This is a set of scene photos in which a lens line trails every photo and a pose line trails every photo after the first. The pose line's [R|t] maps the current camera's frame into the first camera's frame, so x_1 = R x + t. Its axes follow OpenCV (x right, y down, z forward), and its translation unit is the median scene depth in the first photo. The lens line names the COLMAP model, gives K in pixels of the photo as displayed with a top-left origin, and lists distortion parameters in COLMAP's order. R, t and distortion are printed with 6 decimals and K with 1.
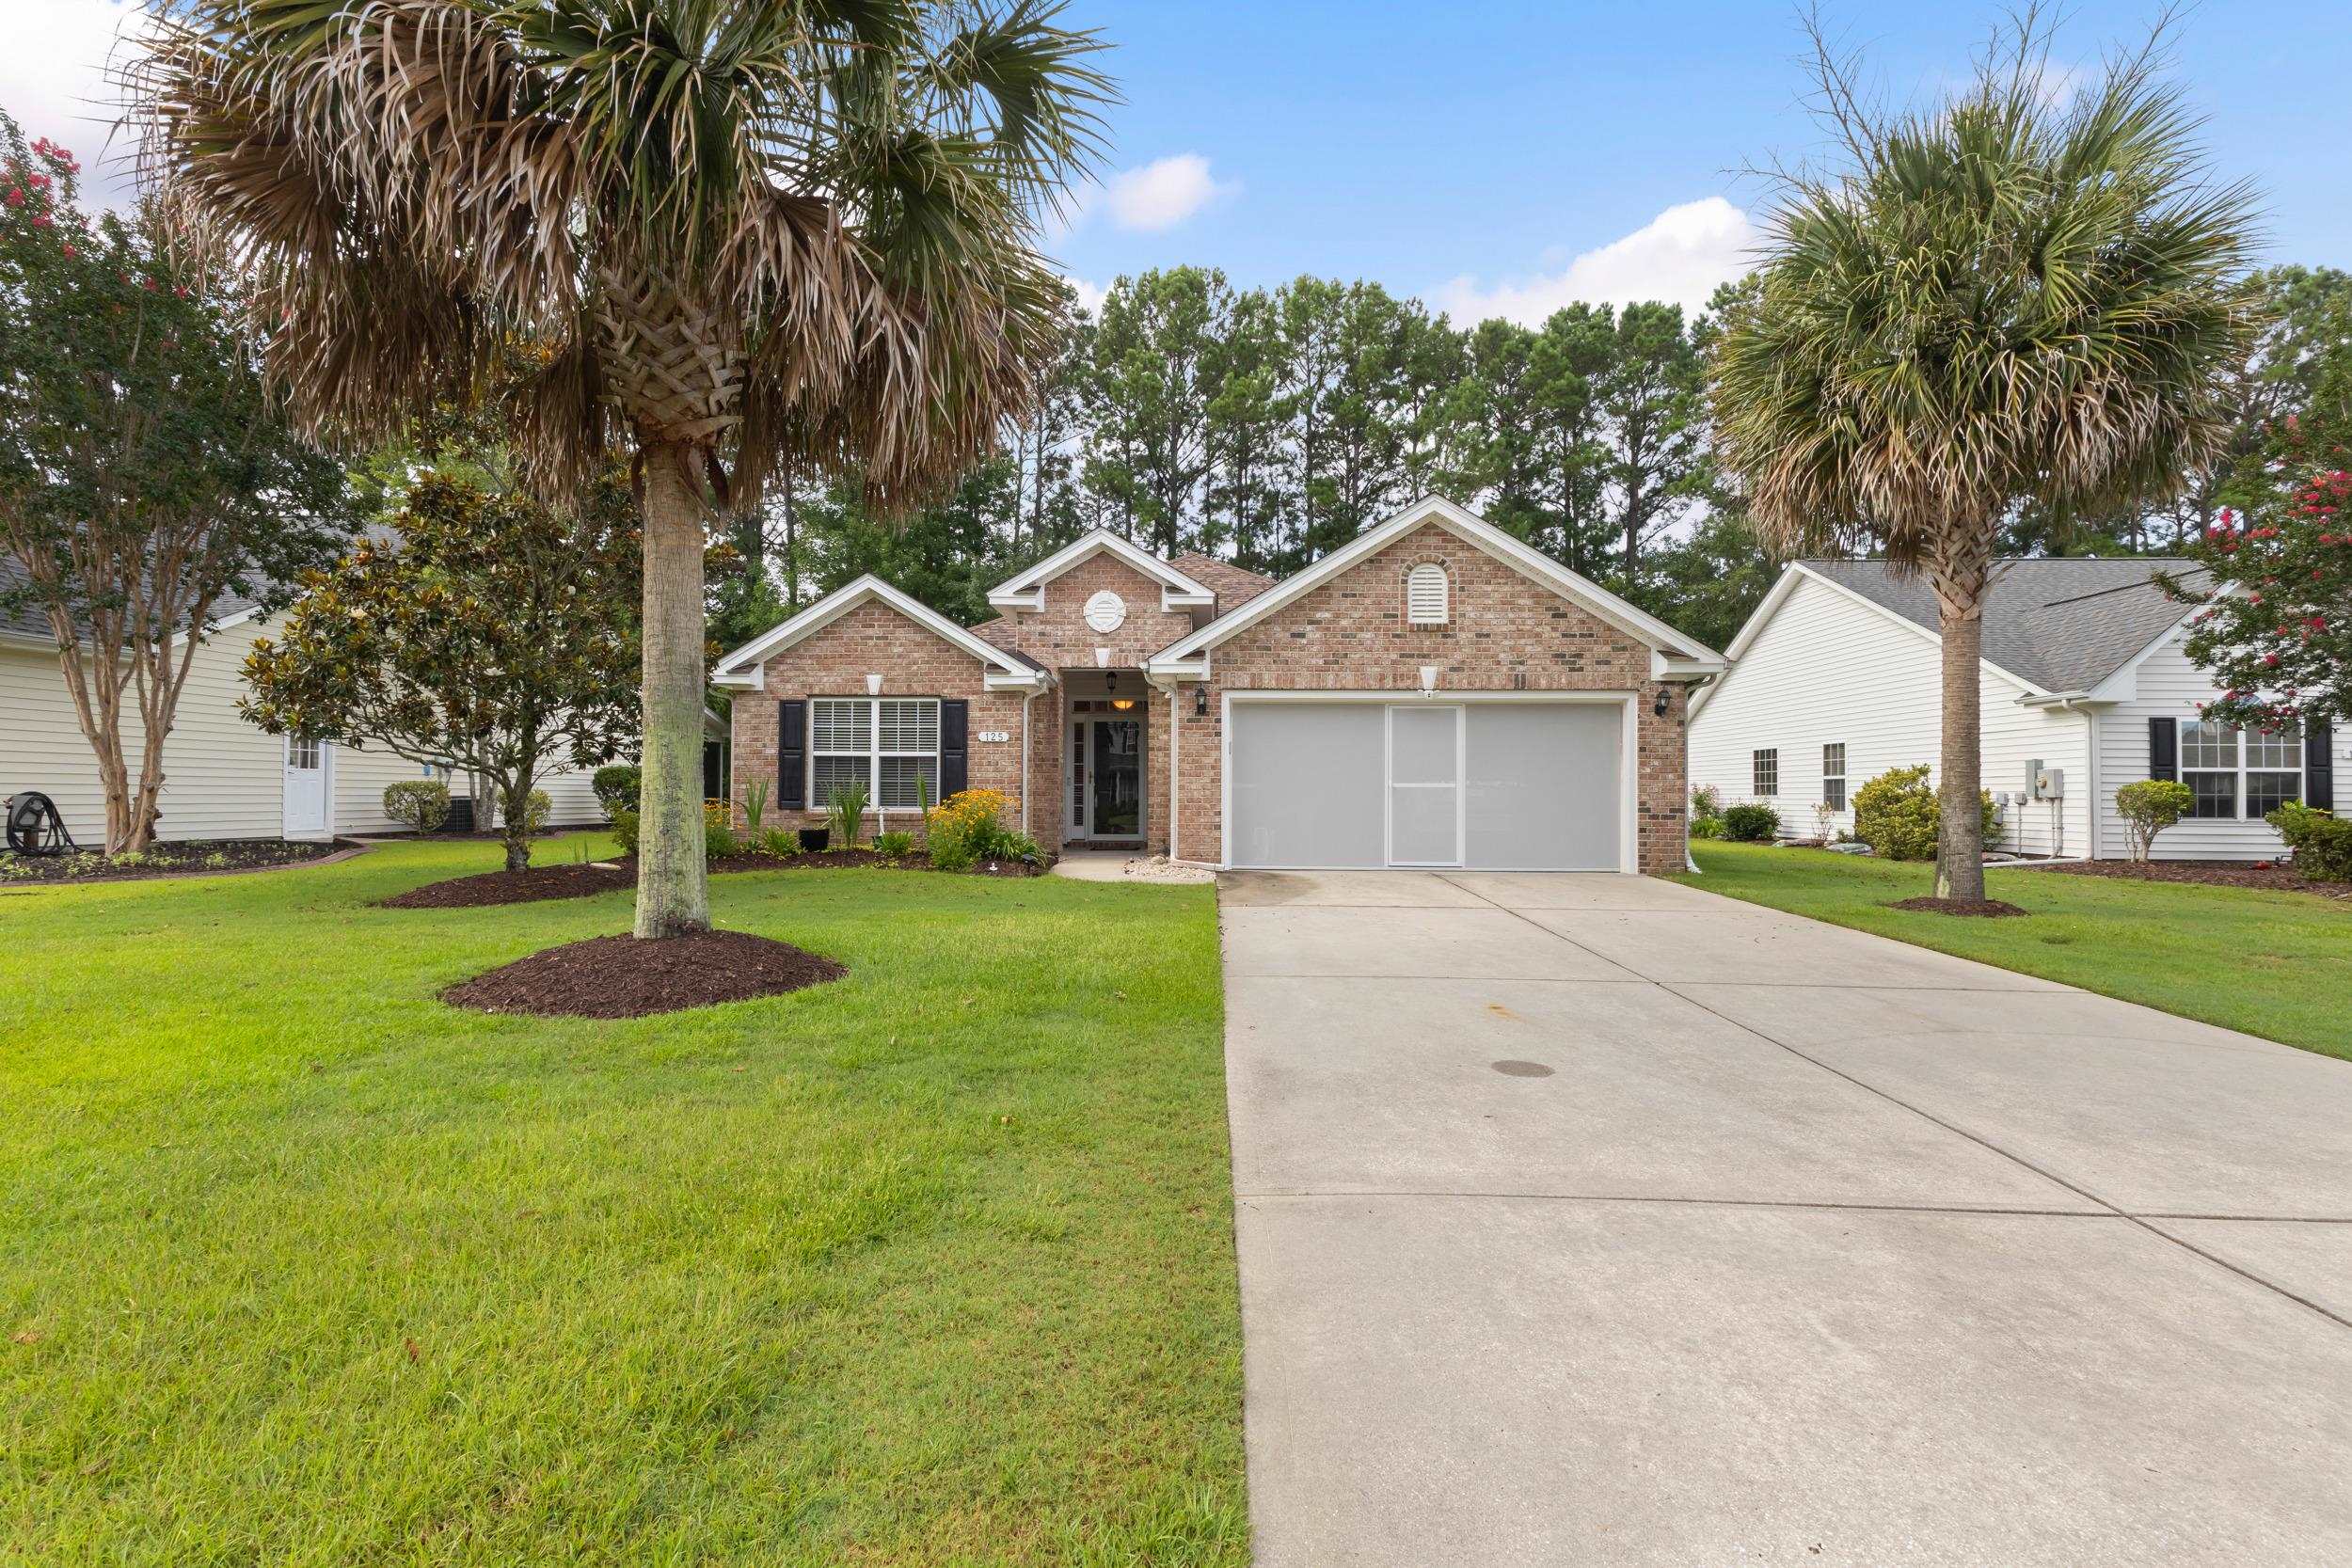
lens RADIAL K [[1101.8, 0, 1177.0], [0, 1101.8, 778.9], [0, 0, 1]] dist [0.004603, 0.000485]
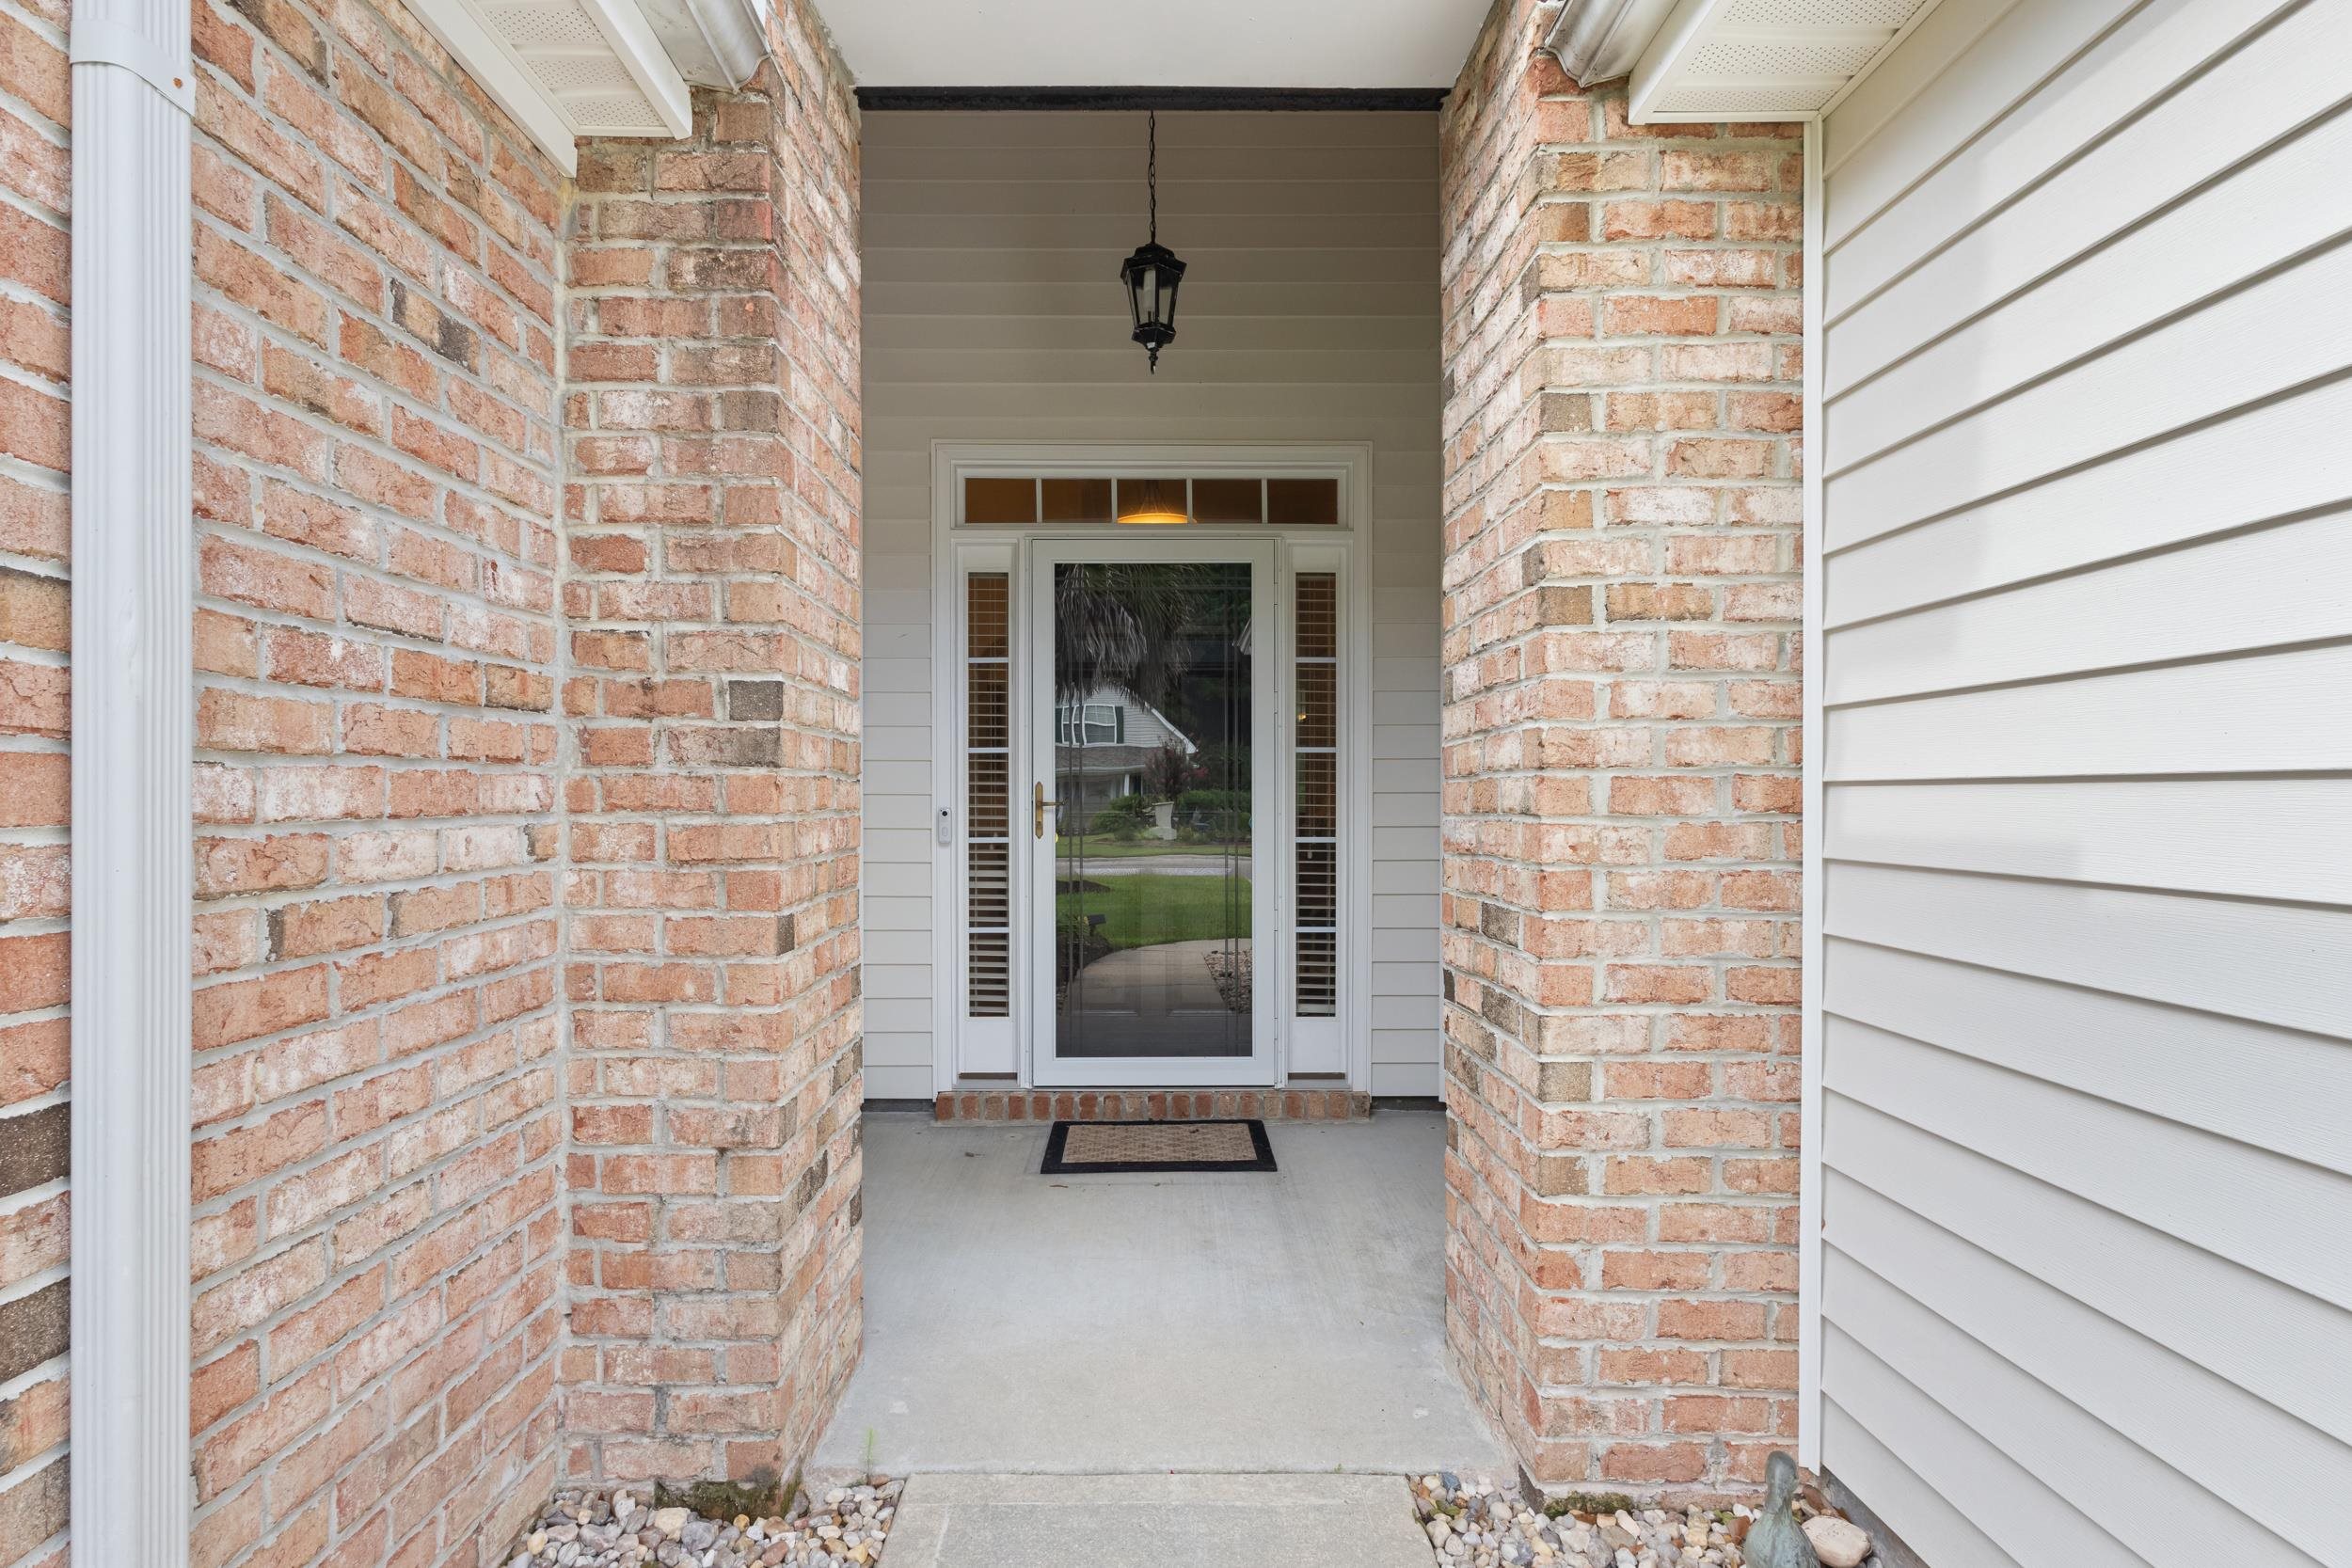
lens RADIAL K [[1101.8, 0, 1159.9], [0, 1101.8, 789.3], [0, 0, 1]] dist [0.004603, 0.000485]
pose [[0.998758, -0.003402, 0.049707, -0.077398], [0.002770, 0.999915, 0.012762, -0.008965], [-0.049746, -0.012609, 0.998682, 0.918925]]
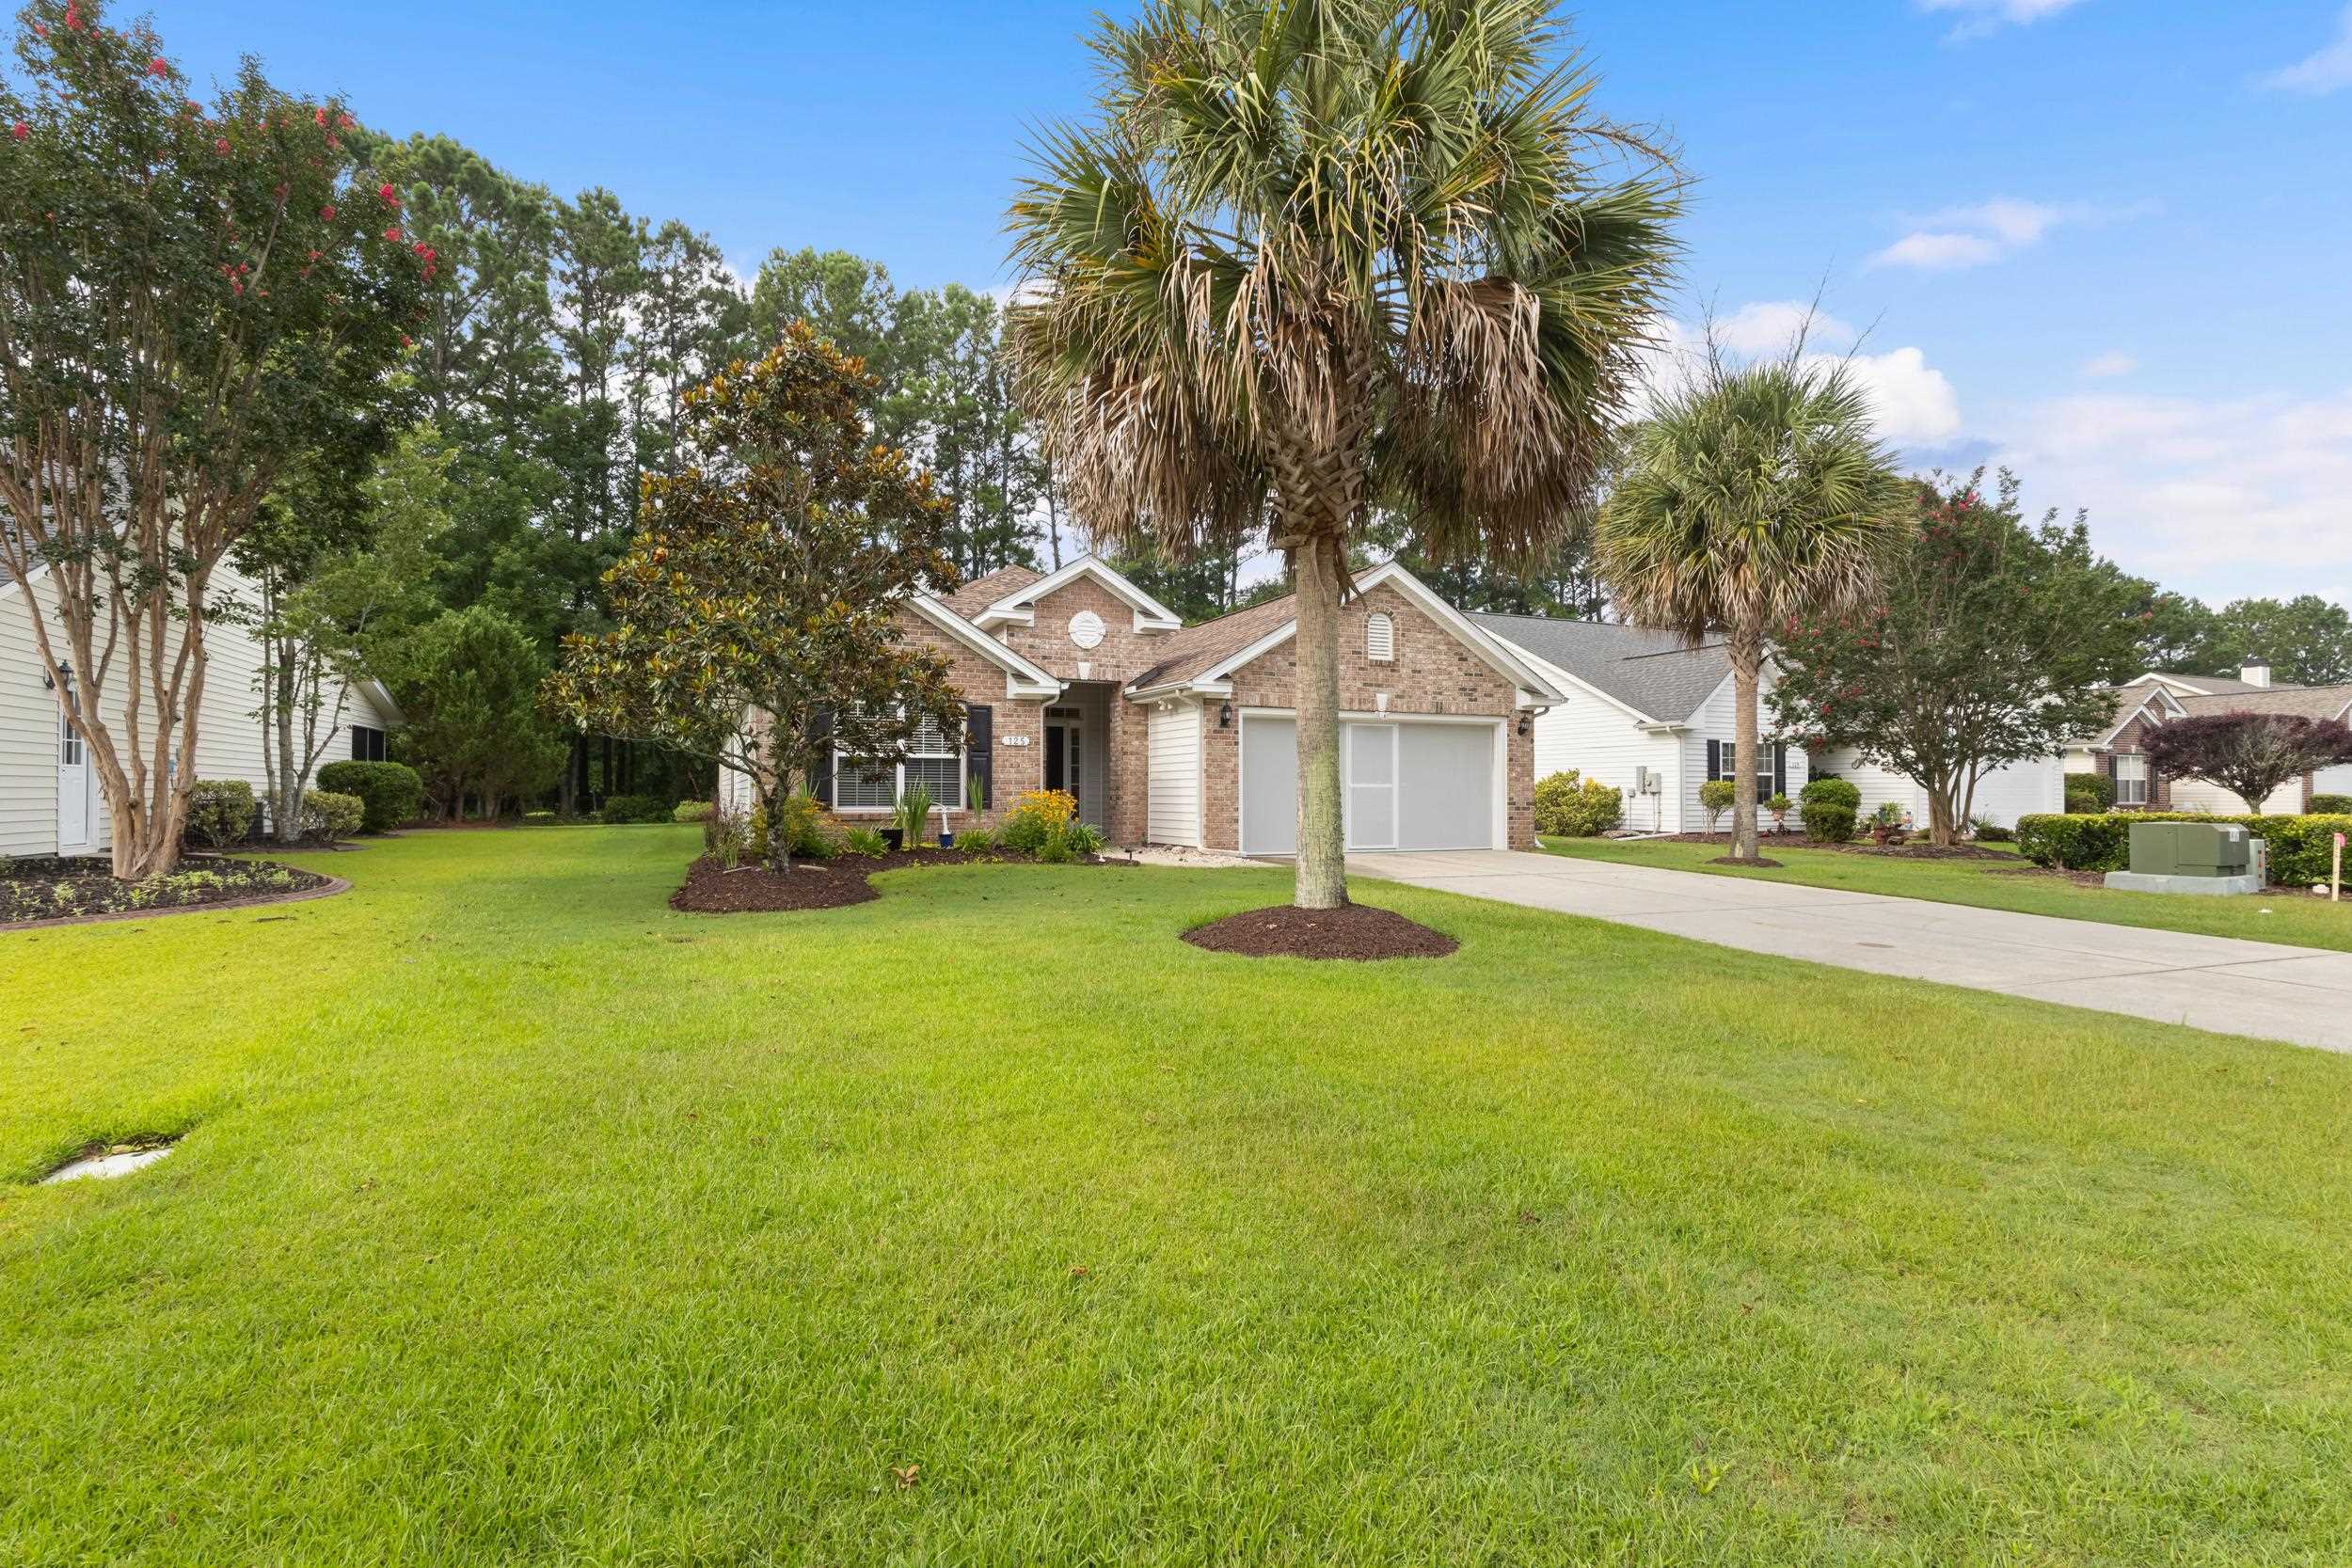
lens RADIAL K [[1101.8, 0, 1184.8], [0, 1101.8, 771.2], [0, 0, 1]] dist [0.004603, 0.000485]
pose [[0.894011, 0.004180, 0.448026, -0.498982], [-0.003918, 0.999991, -0.001512, -0.007350], [-0.448029, -0.000404, 0.894019, -0.045189]]
